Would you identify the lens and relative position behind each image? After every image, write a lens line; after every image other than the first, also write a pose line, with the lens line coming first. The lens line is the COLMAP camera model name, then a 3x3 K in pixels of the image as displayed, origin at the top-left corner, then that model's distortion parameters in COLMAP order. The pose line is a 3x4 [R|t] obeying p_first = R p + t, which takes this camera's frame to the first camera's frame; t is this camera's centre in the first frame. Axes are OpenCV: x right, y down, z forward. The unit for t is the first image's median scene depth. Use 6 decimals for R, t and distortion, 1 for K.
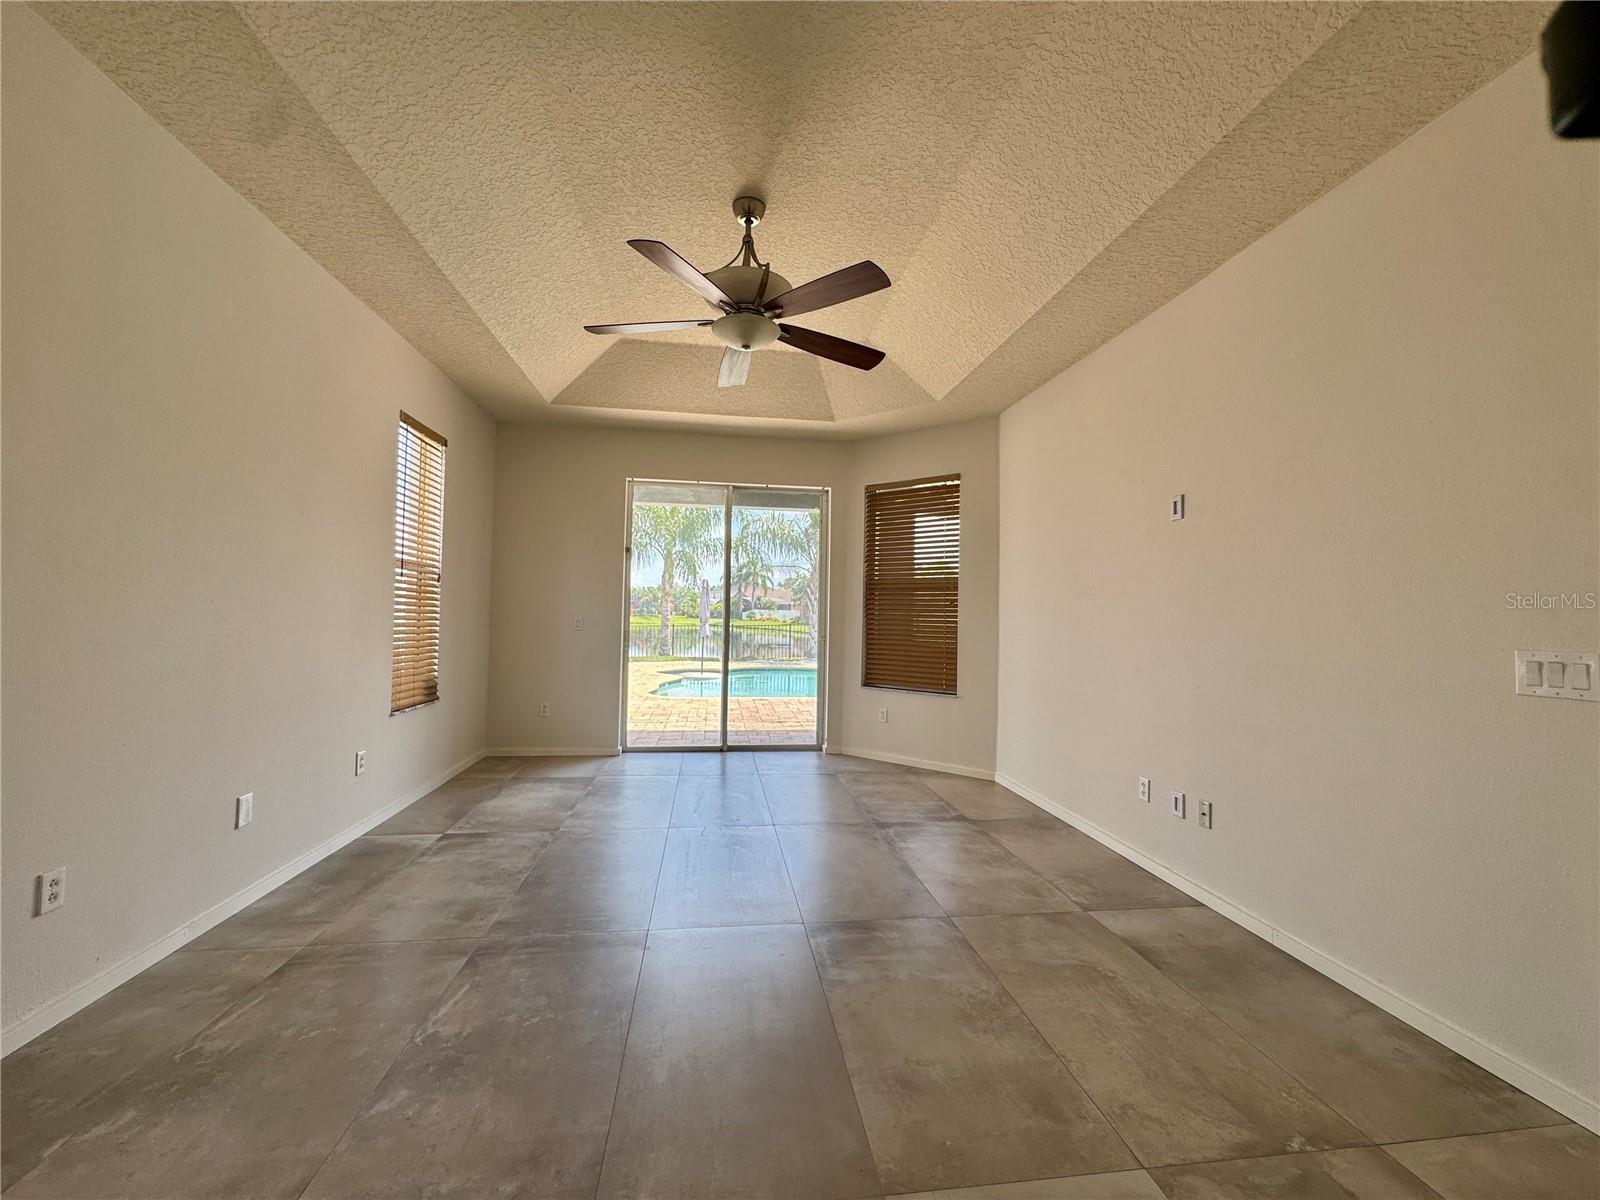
lens RADIAL K [[641.8, 0, 799.1], [0, 641.8, 600.0], [0, 0, 1]] dist [-0.004332, 0.000689]
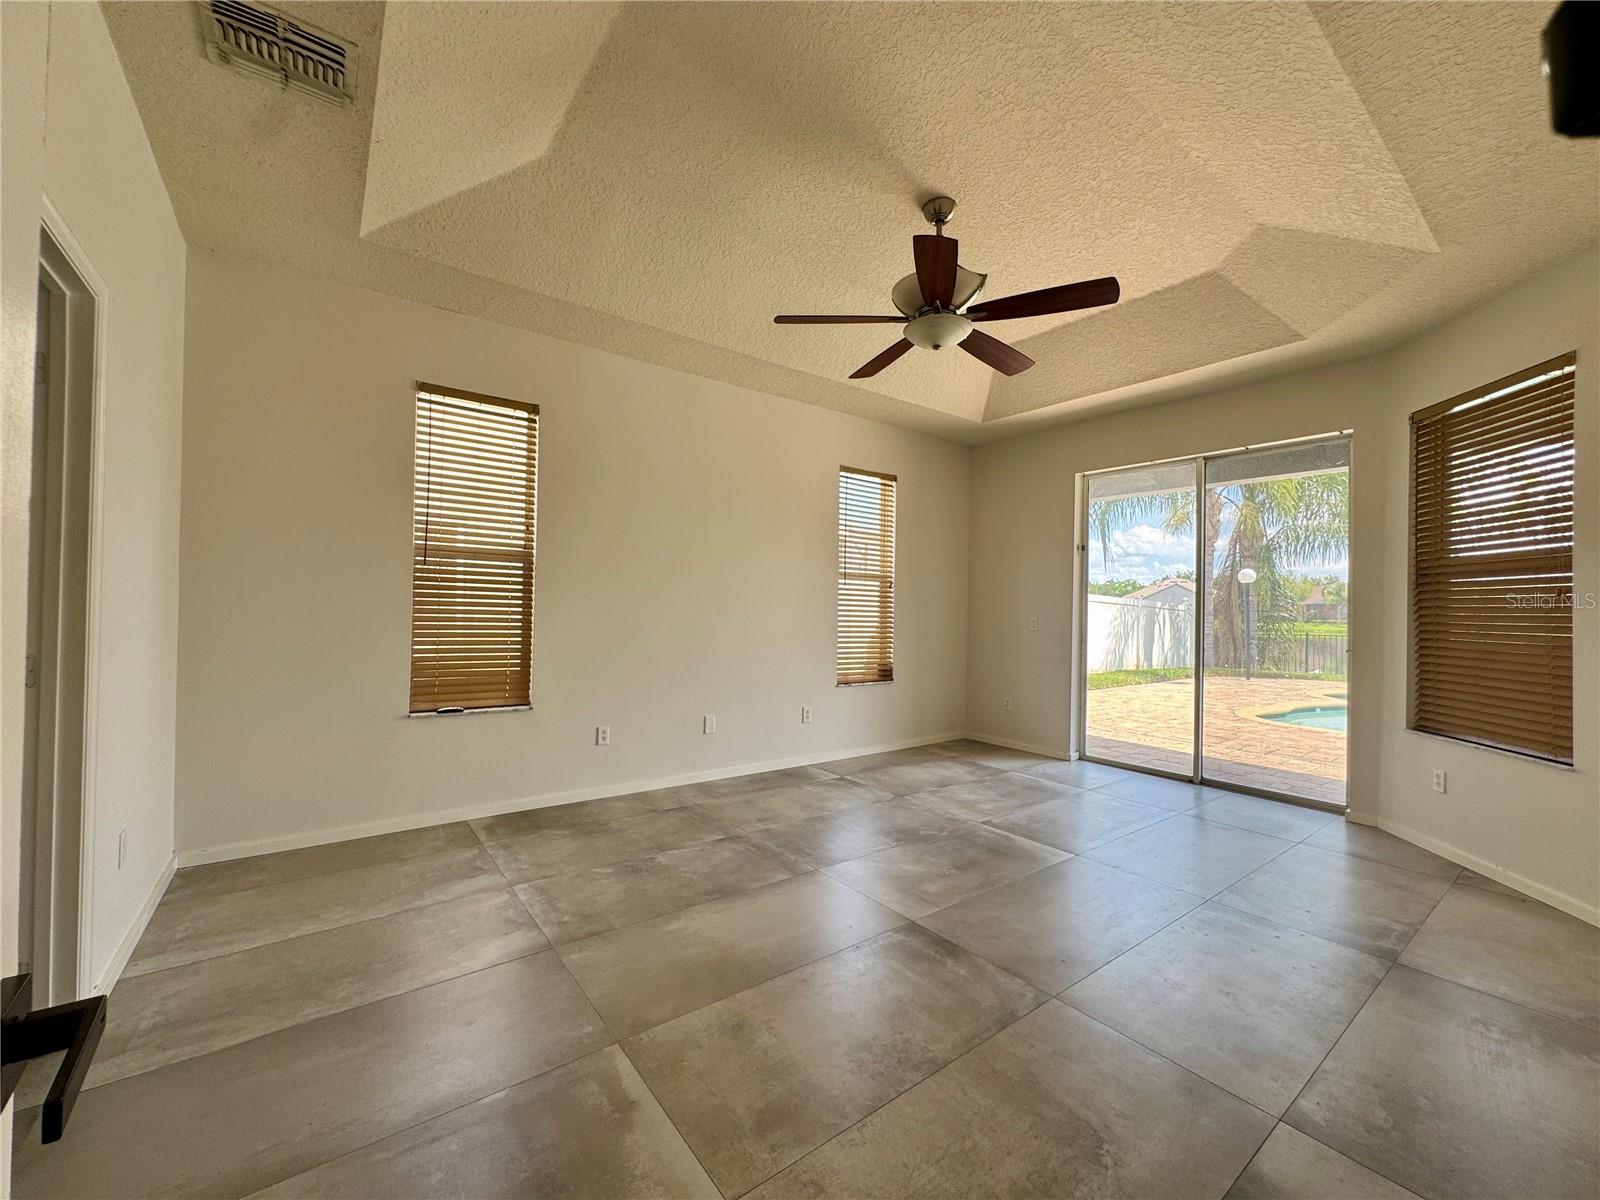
lens RADIAL K [[641.8, 0, 796.6], [0, 641.8, 600.6], [0, 0, 1]] dist [-0.004332, 0.000689]
pose [[0.492246, -0.018022, -0.870270, 0.402013], [0.010528, 0.999836, -0.014750, 0.011096], [0.870393, -0.001902, 0.492355, 0.181940]]
